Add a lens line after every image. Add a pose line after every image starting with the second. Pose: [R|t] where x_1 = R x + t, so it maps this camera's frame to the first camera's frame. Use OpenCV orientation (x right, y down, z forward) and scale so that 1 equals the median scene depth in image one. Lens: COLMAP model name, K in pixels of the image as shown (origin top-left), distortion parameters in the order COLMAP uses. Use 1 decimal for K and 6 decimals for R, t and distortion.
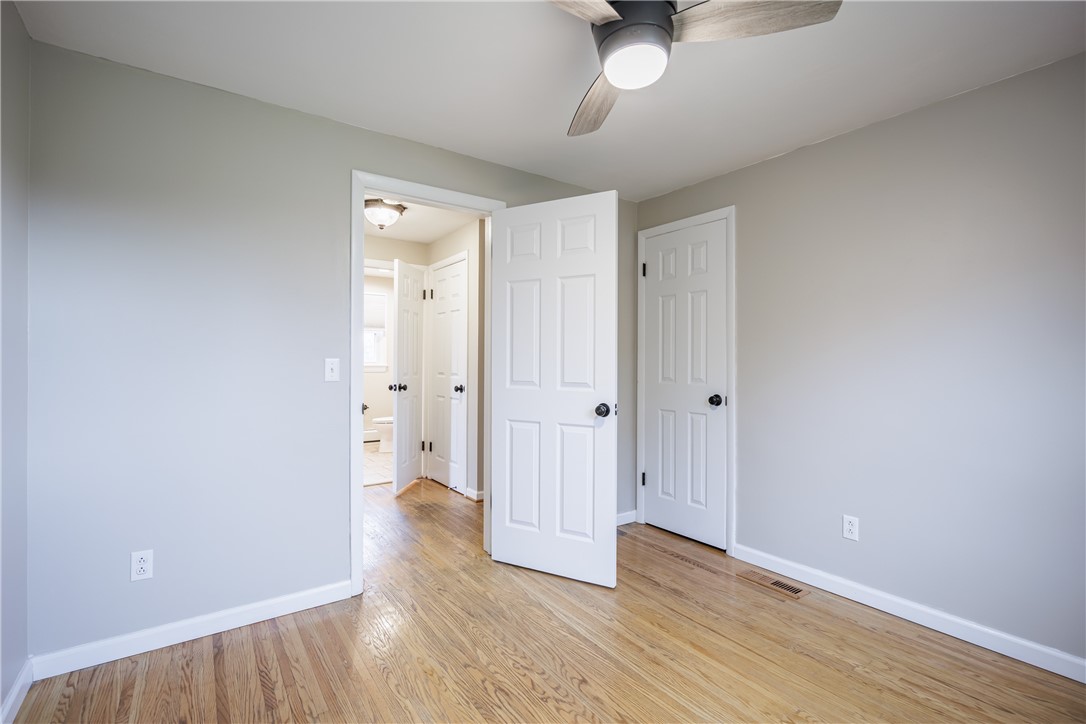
lens RADIAL K [[492.6, 0, 547.9], [0, 492.6, 362.2], [0, 0, 1]] dist [-0.000389, 0.000439]
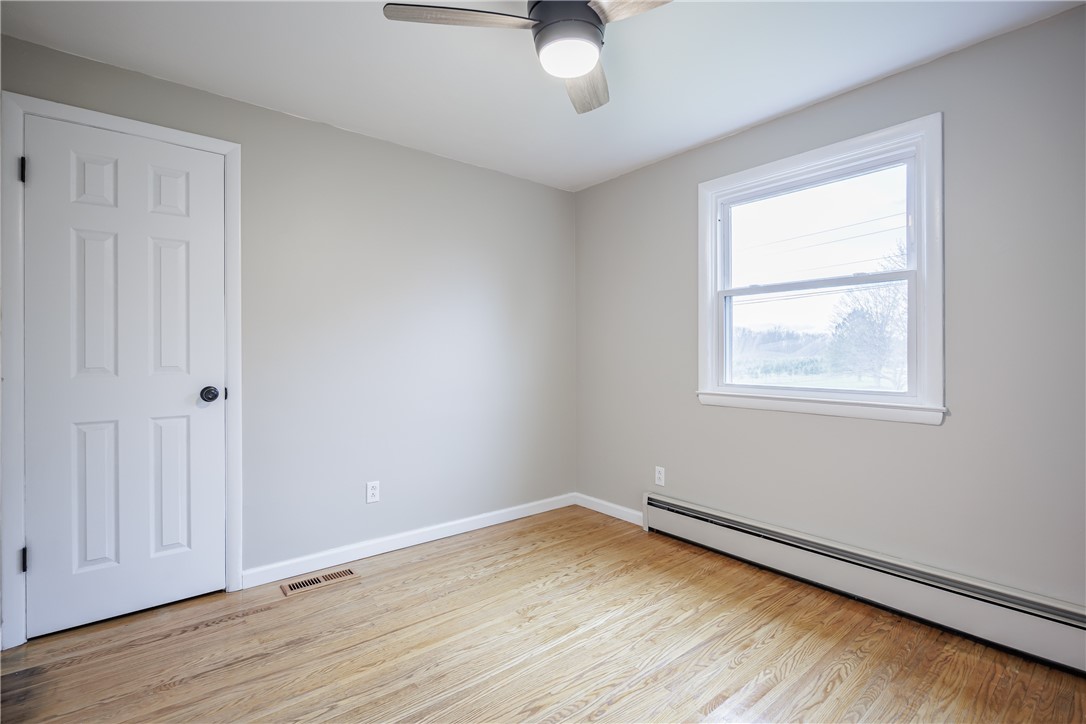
lens RADIAL K [[492.6, 0, 545.9], [0, 492.6, 353.9], [0, 0, 1]] dist [-0.000389, 0.000439]
pose [[-0.042482, -0.002443, 0.999094, -0.526849], [0.001567, 0.999996, 0.002512, 0.019241], [-0.999096, 0.001673, -0.042478, 0.660287]]
